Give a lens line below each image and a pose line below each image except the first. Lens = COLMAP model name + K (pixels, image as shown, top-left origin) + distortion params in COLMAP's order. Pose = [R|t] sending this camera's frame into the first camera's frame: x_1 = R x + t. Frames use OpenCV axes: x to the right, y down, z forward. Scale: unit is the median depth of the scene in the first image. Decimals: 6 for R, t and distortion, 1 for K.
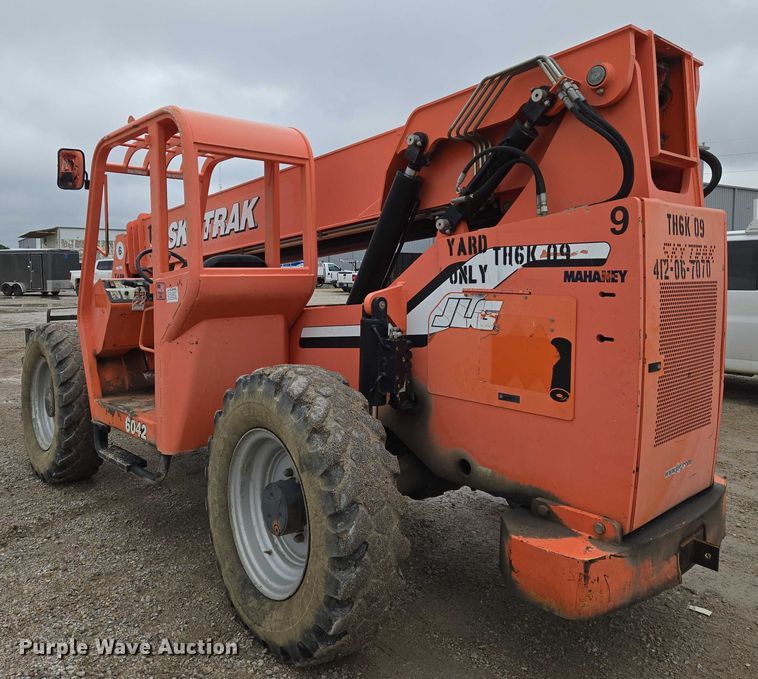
lens RADIAL K [[674.0, 0, 361.8], [0, 674.0, 310.1], [0, 0, 1]] dist [0.045030, -0.040256]
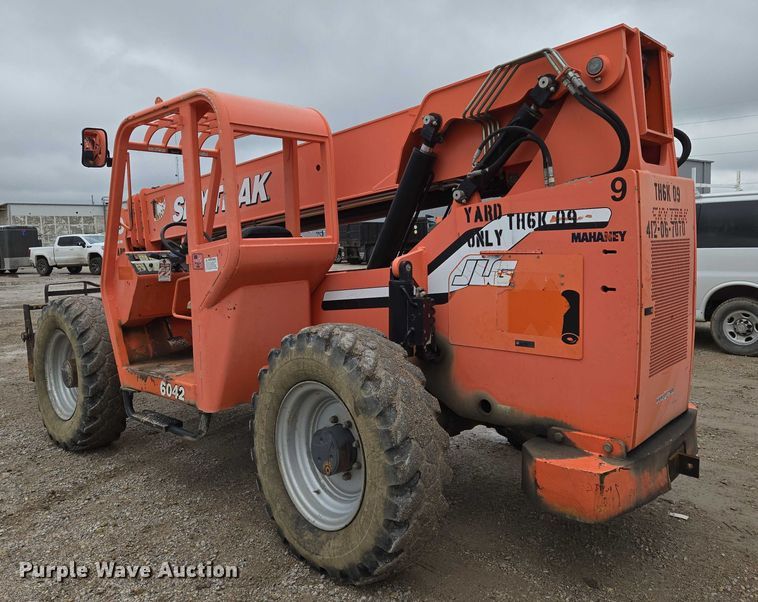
lens RADIAL K [[651.5, 0, 400.4], [0, 651.5, 290.6], [0, 0, 1]] dist [0.035080, -0.010994]
pose [[0.992348, -0.034789, 0.118473, -0.117601], [0.032449, 0.999239, 0.021626, 0.006914], [-0.119135, -0.017616, 0.992722, -0.081283]]
